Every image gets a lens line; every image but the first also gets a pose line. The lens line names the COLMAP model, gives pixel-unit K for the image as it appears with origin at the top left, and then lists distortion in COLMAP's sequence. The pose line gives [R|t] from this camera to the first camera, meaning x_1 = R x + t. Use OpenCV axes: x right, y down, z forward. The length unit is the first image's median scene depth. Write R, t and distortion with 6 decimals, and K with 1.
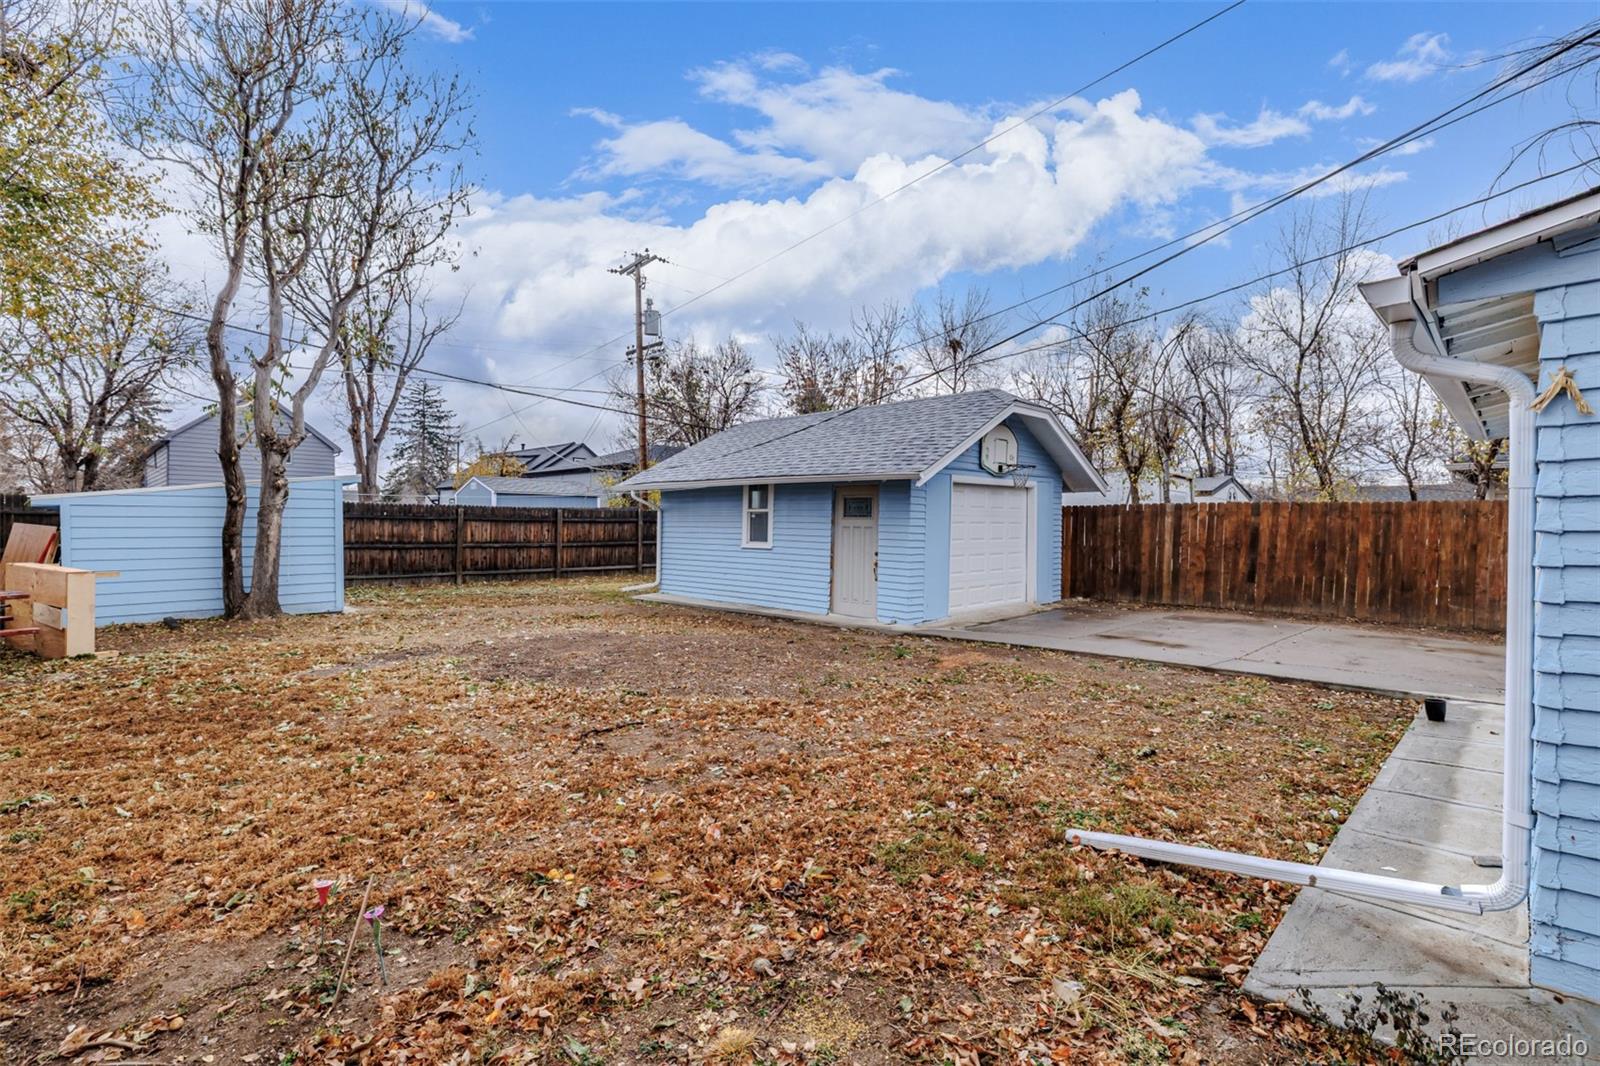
lens RADIAL K [[747.8, 0, 800.8], [0, 747.8, 530.8], [0, 0, 1]] dist [0.001733, 0.000097]
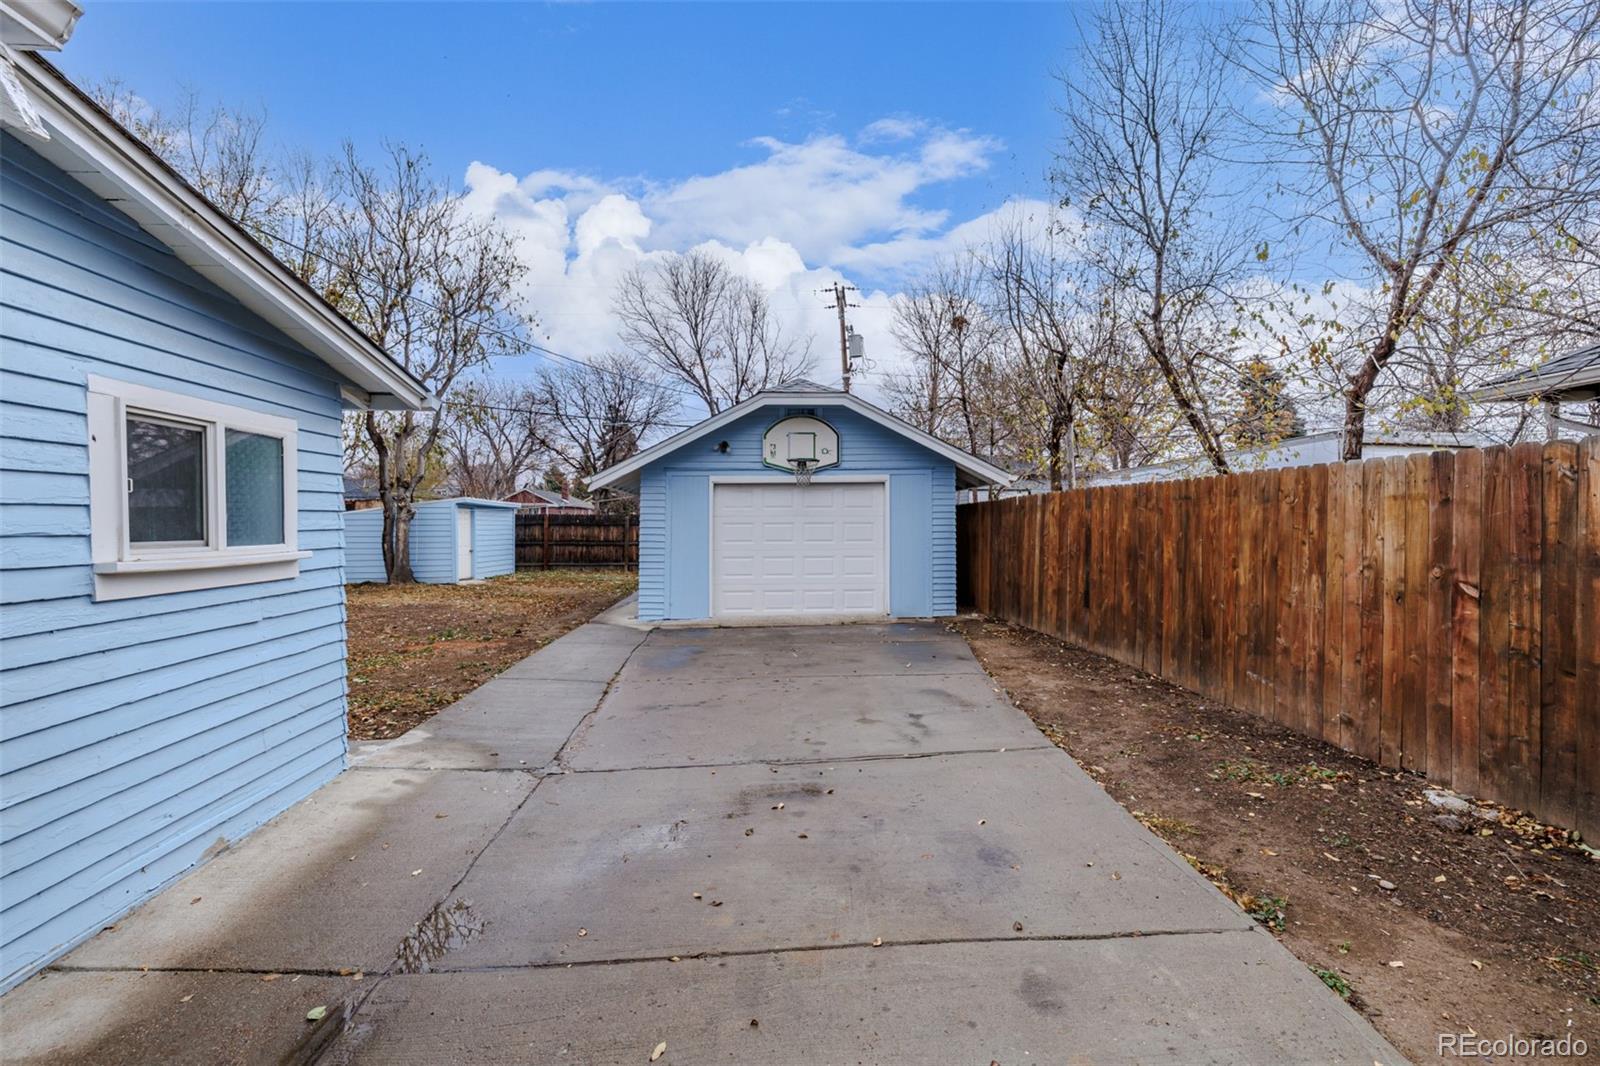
lens RADIAL K [[683.1, 0, 794.3], [0, 683.1, 527.7], [0, 0, 1]] dist [0.006720, -0.000035]
pose [[0.764023, -0.006563, -0.645155, 0.848330], [0.002583, 0.999971, -0.007114, 0.000667], [0.645184, 0.003769, 0.764018, 0.367841]]
